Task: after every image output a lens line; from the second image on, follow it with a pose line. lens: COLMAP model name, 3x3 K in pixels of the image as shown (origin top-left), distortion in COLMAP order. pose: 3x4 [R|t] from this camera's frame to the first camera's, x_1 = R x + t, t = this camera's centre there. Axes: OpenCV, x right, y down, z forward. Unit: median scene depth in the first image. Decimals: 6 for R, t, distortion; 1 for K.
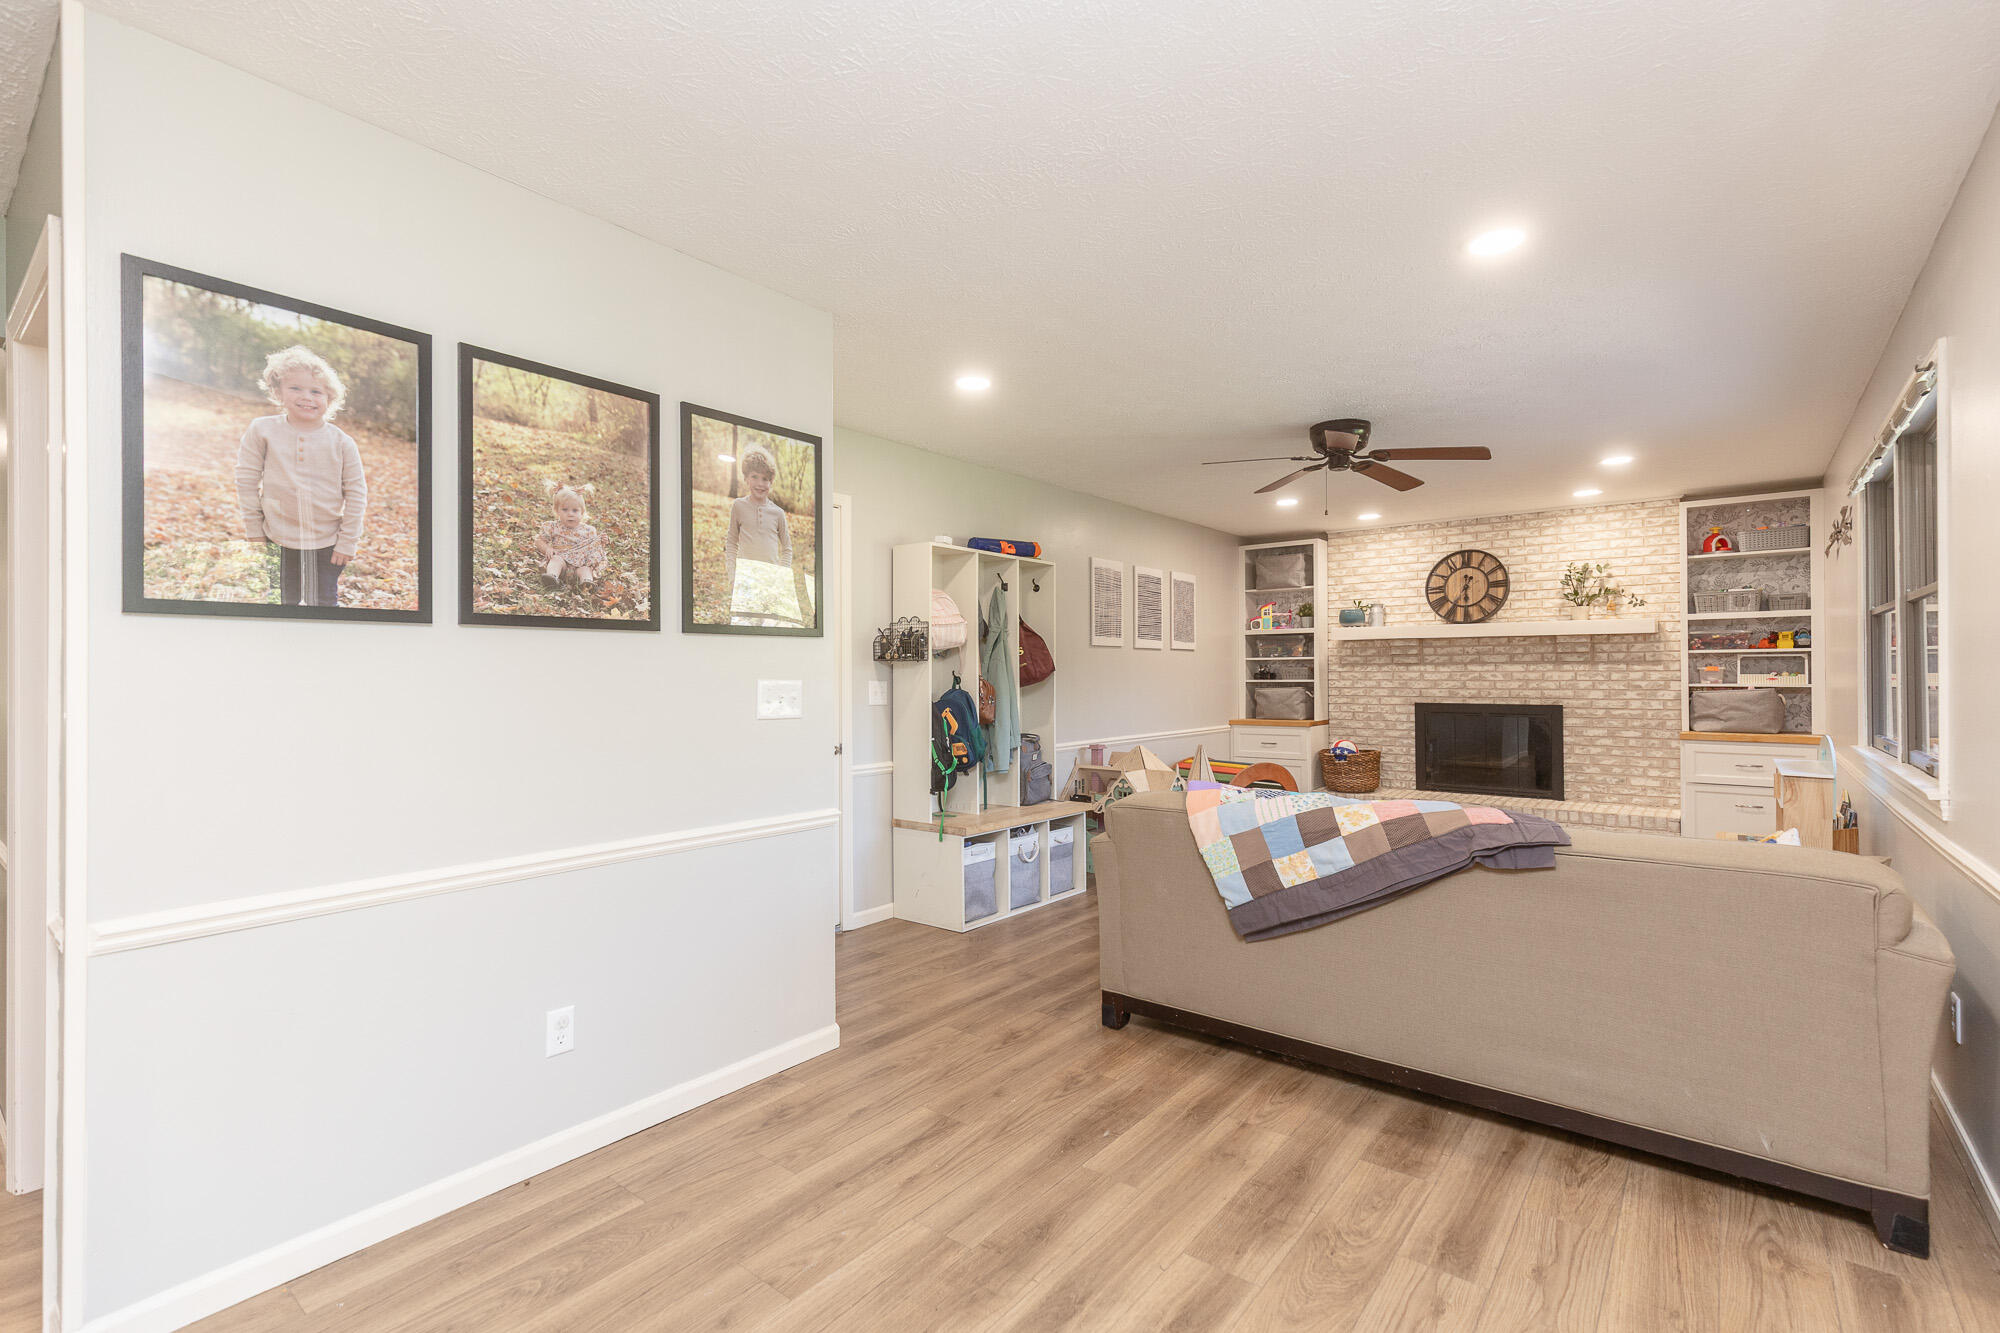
lens RADIAL K [[898.2, 0, 1017.3], [0, 898.2, 670.1], [0, 0, 1]] dist [0.003900, -0.000173]
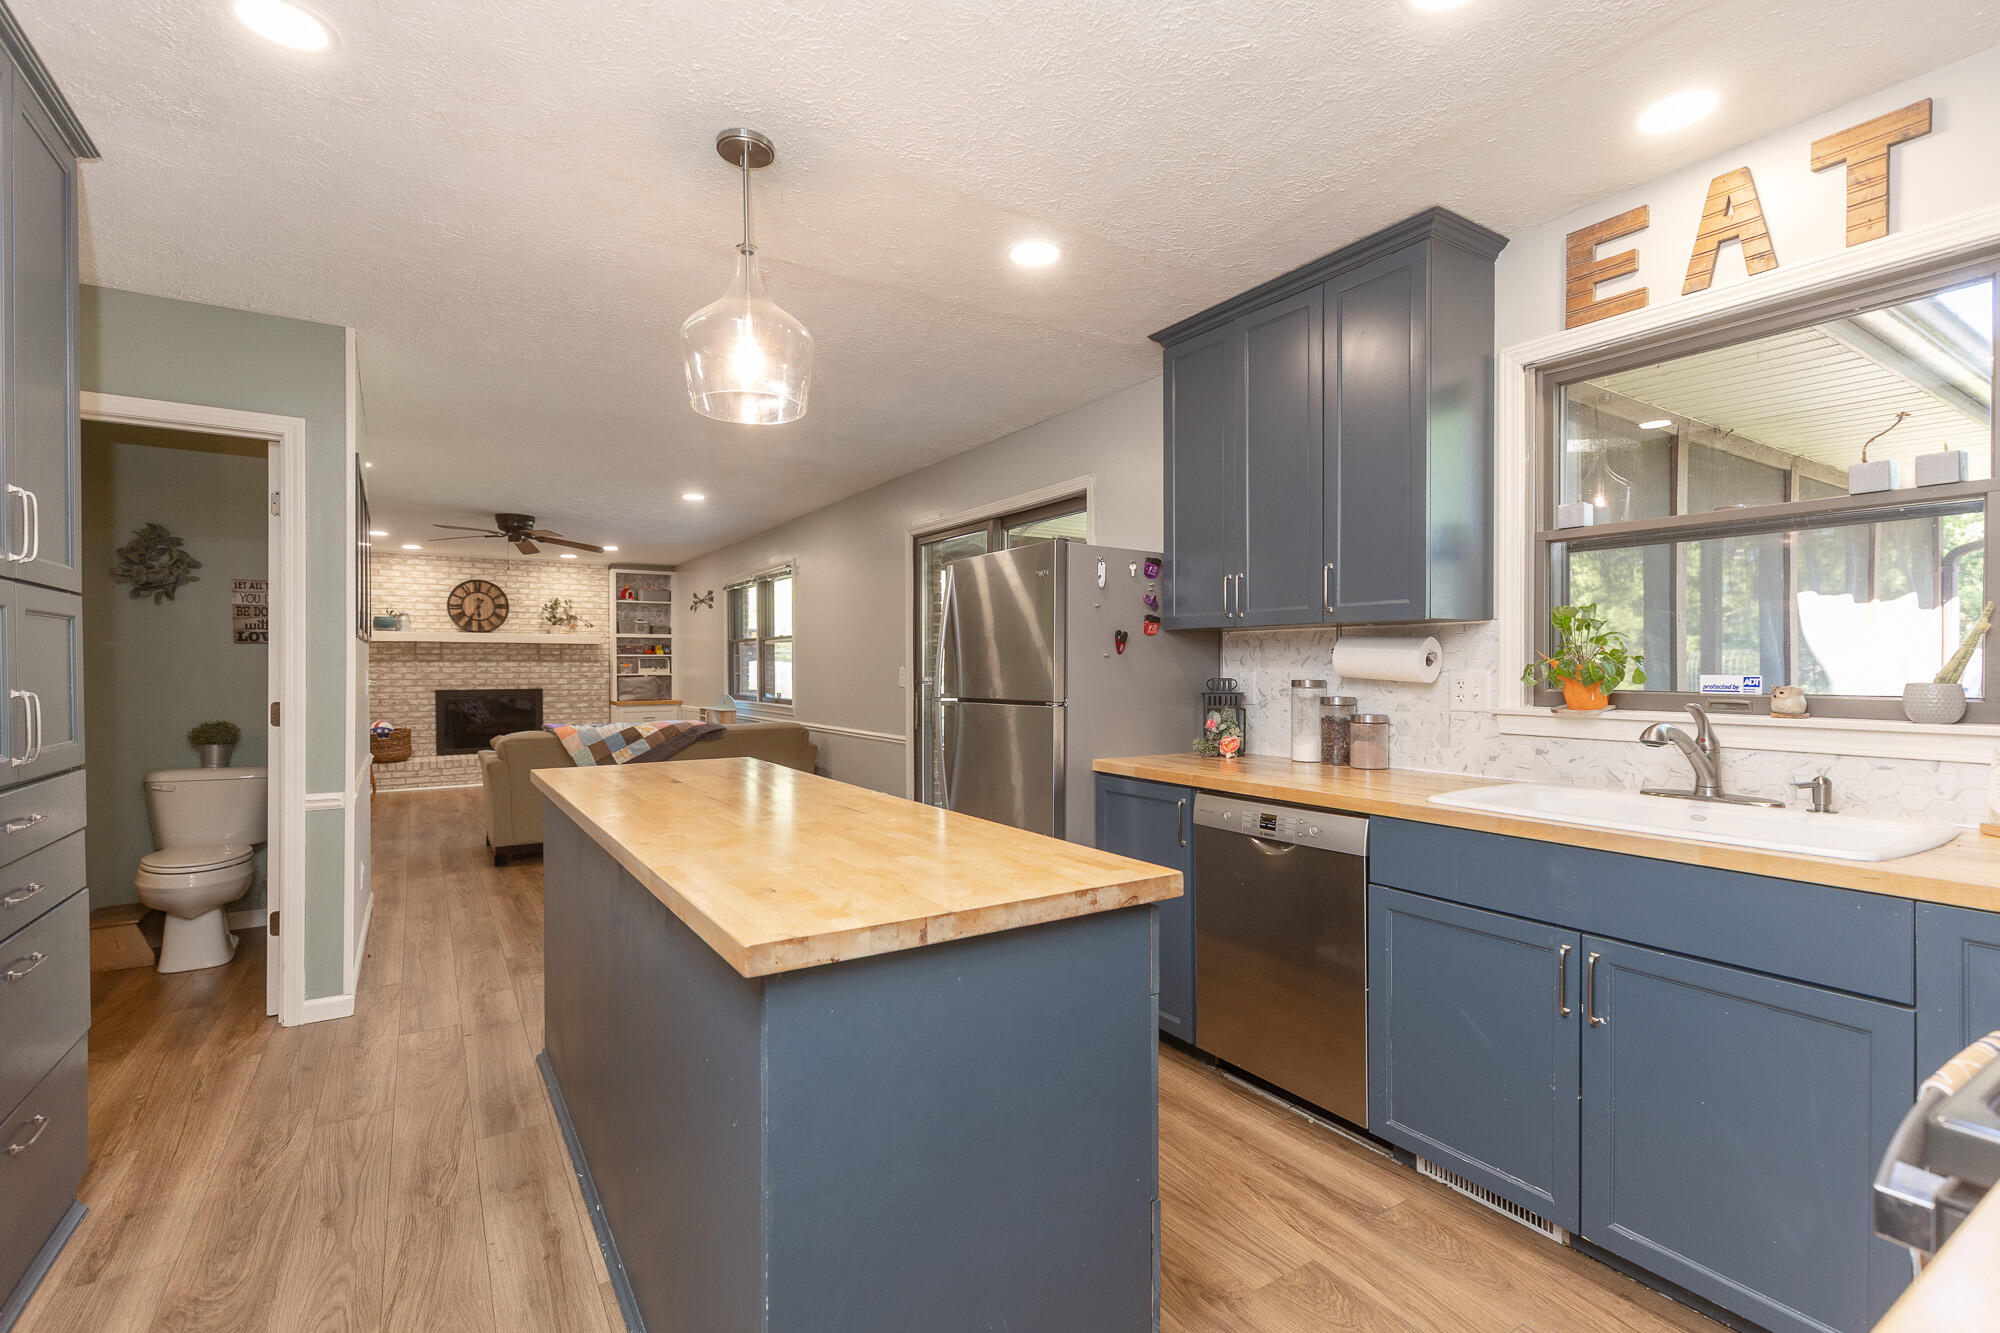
lens RADIAL K [[904.6, 0, 1009.3], [0, 904.6, 671.3], [0, 0, 1]] dist [0.000522, -0.000405]
pose [[0.316481, -0.002995, 0.948594, -0.590239], [-0.002511, 0.999989, 0.003995, 0.001059], [-0.948596, -0.003646, 0.316470, -0.239003]]
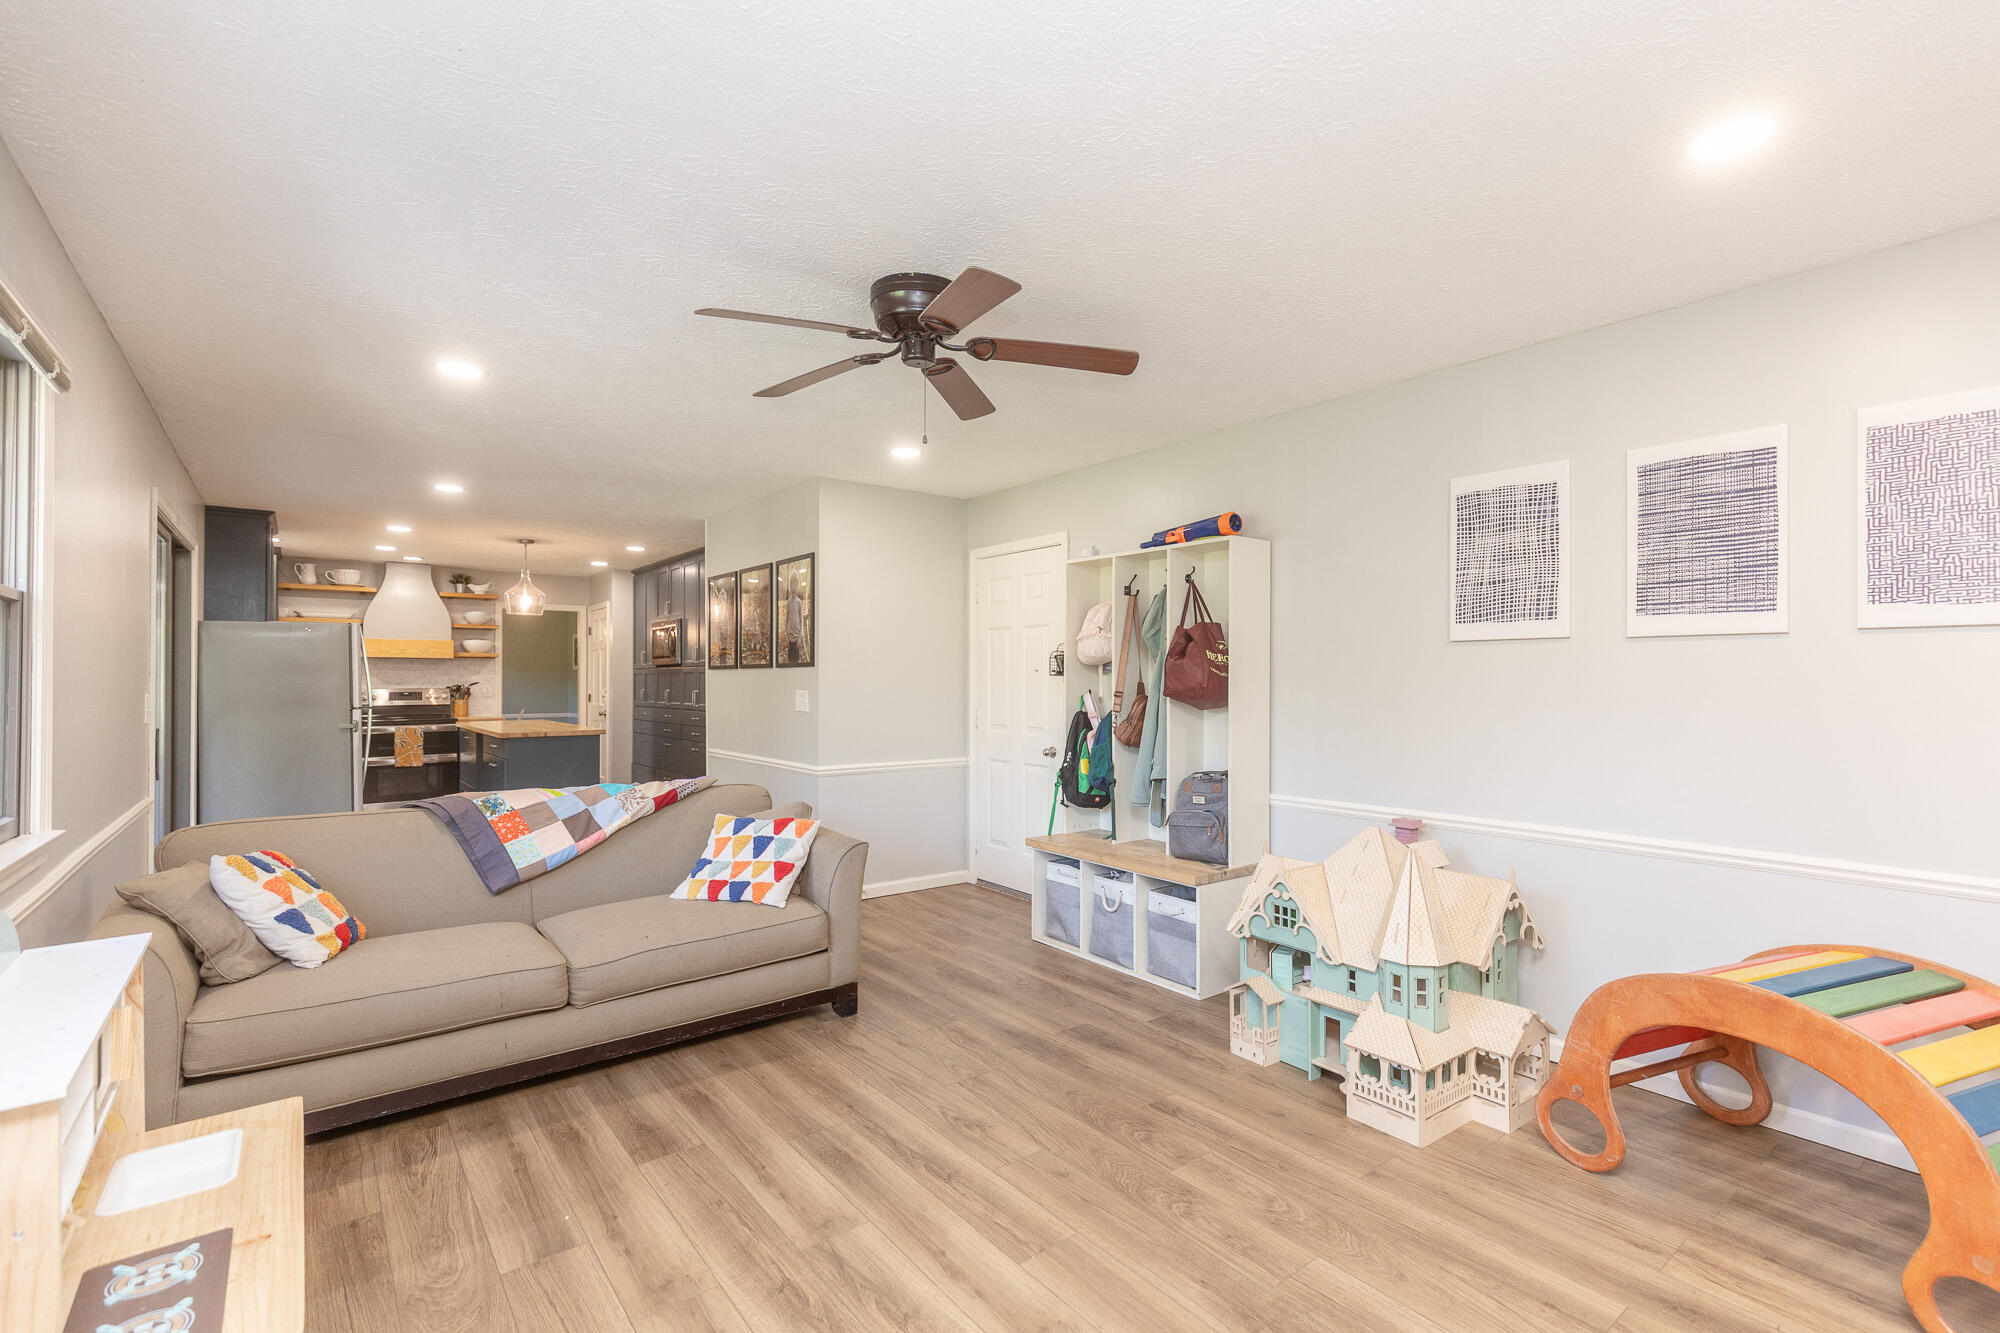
lens RADIAL K [[898.2, 0, 1017.3], [0, 898.2, 670.1], [0, 0, 1]] dist [0.003900, -0.000173]
pose [[-0.228184, -0.005572, -0.973602, 0.605604], [0.006086, 0.999956, -0.007149, -0.006990], [0.973599, -0.007557, -0.228140, 0.776539]]
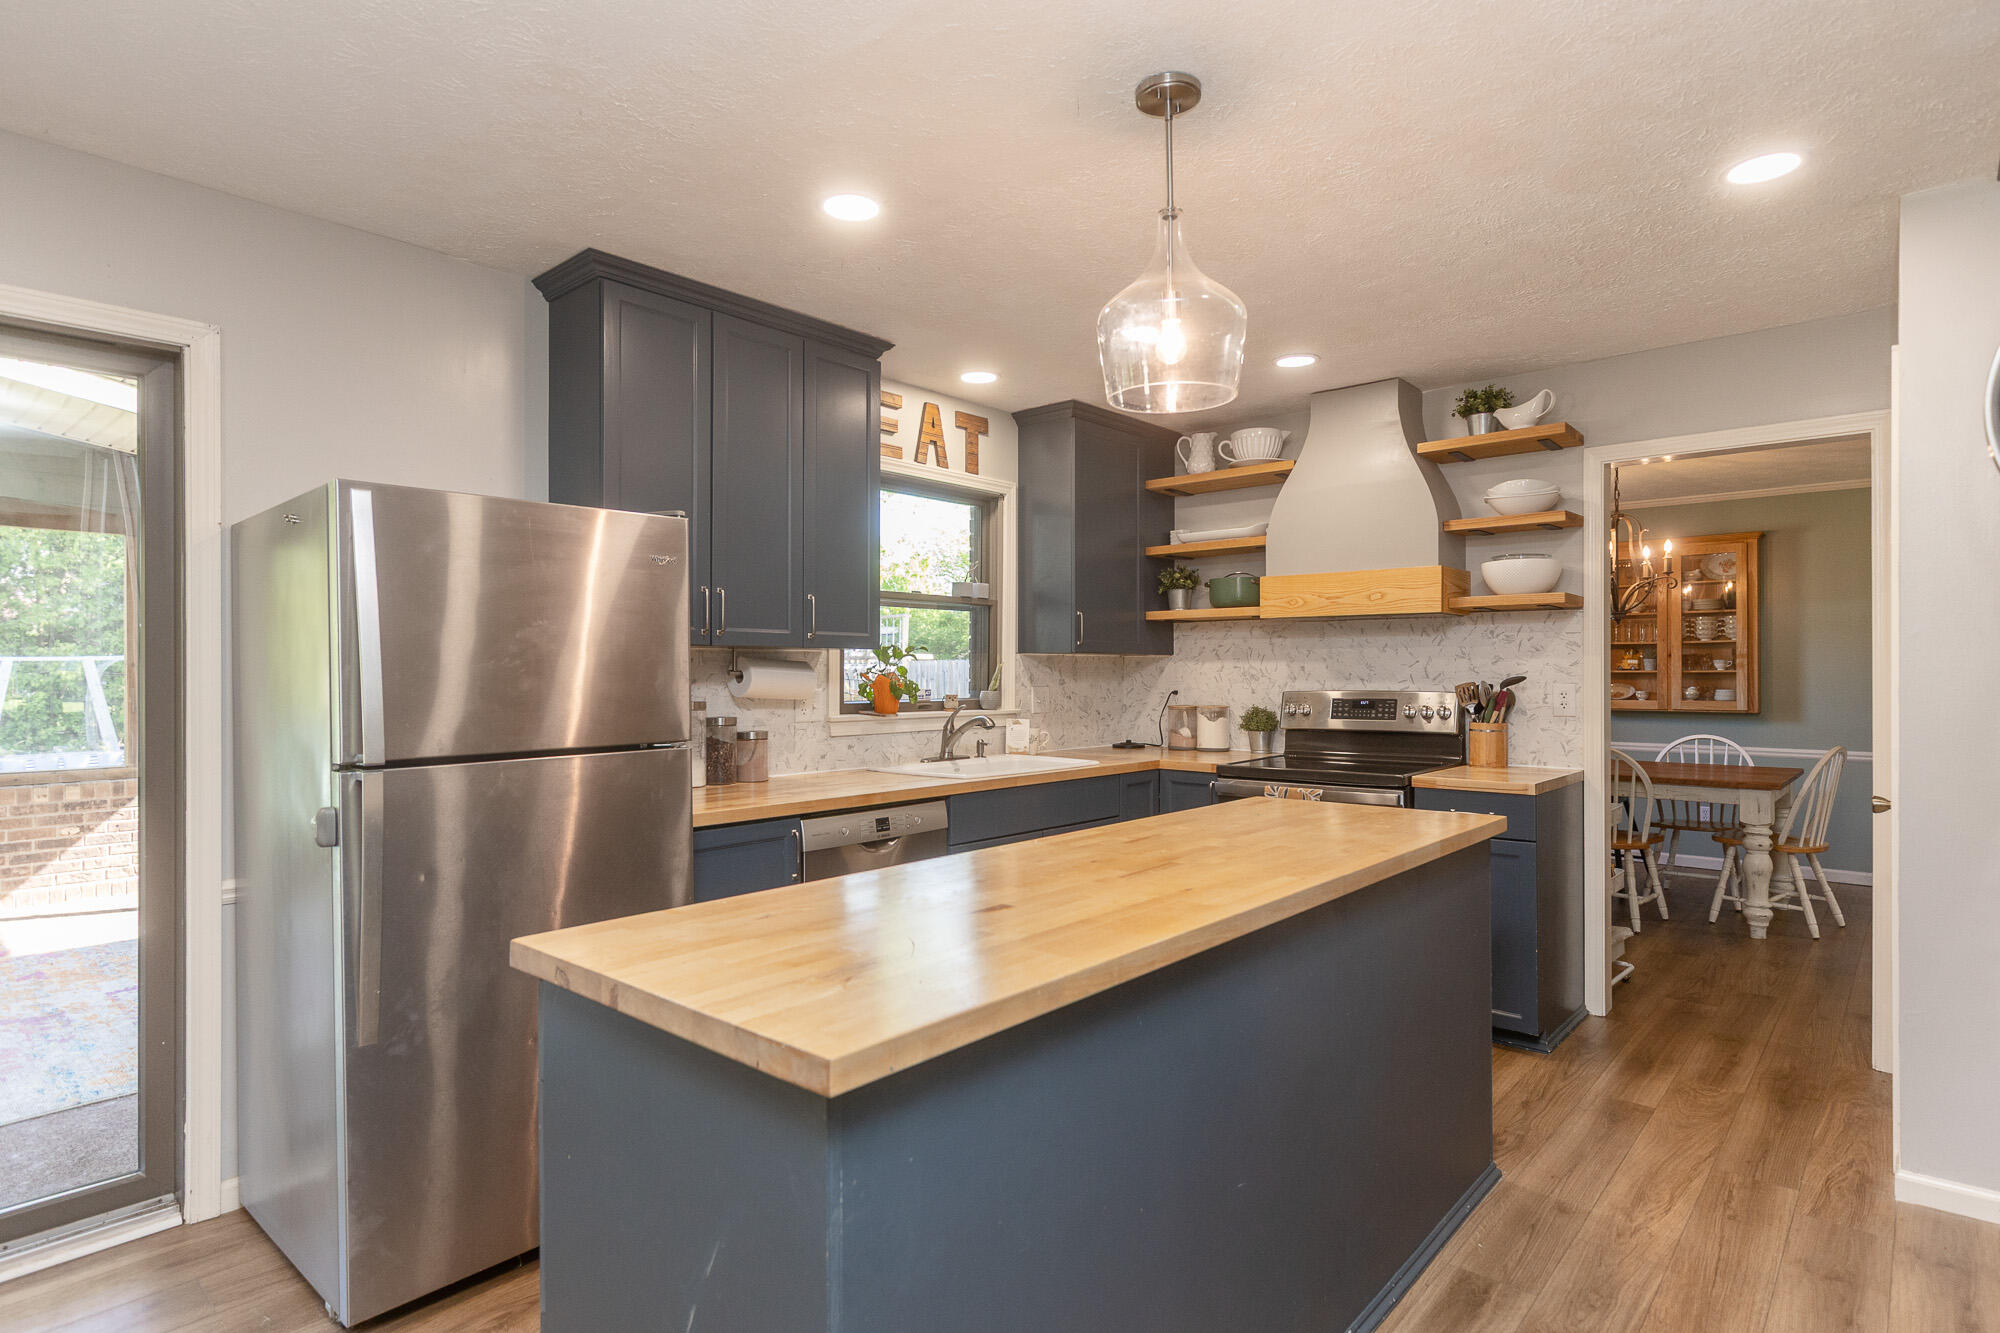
lens RADIAL K [[1047.0, 0, 1000.0], [0, 1047.0, 666.5], [0, 0, 1]] dist [-0.002461, -0.001356]
pose [[-0.997749, 0.005510, 0.066835, -0.298315], [0.004987, 0.999956, -0.007982, -0.005470], [-0.066876, -0.007630, -0.997732, 0.253662]]
